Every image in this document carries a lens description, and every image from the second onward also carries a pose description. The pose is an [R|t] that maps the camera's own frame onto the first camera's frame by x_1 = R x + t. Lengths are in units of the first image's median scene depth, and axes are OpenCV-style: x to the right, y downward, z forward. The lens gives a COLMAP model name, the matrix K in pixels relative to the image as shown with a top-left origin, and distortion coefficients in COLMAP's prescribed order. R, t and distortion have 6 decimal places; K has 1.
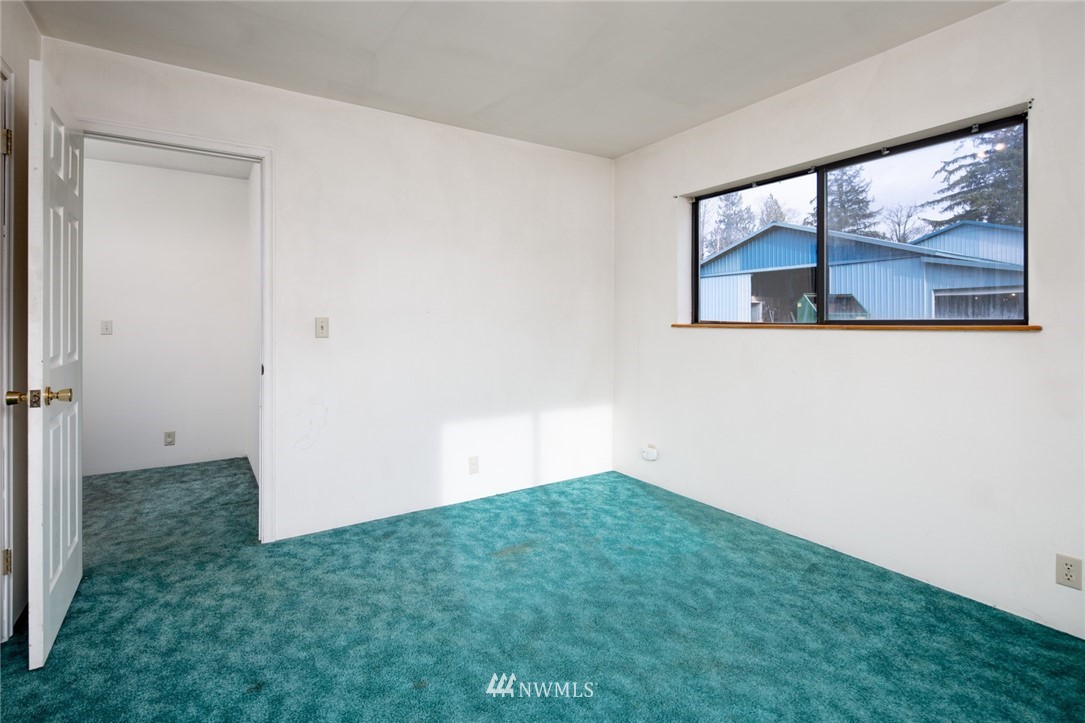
lens RADIAL K [[516.7, 0, 543.6], [0, 516.7, 324.2], [0, 0, 1]] dist [0.000041, -0.000250]
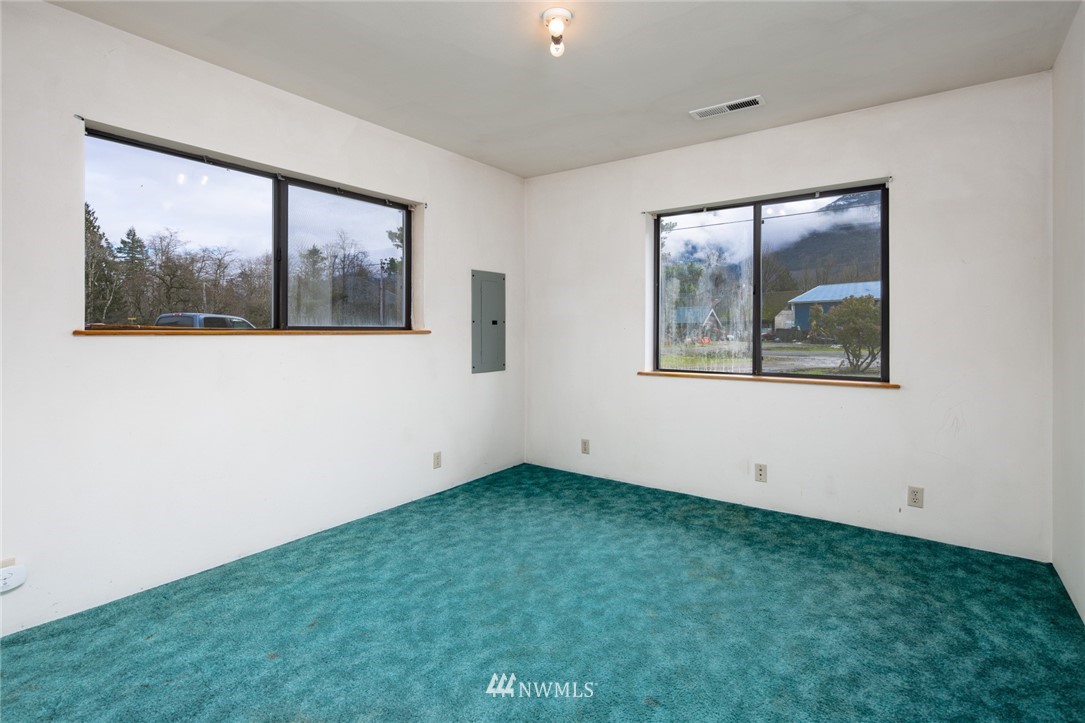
lens RADIAL K [[526.5, 0, 544.1], [0, 526.5, 344.4], [0, 0, 1]] dist [0.000420, -0.000389]
pose [[-0.354765, -0.024763, 0.934627, -0.749398], [0.001552, 0.999632, 0.027075, 0.001523], [-0.934954, 0.011056, -0.354596, 1.069712]]
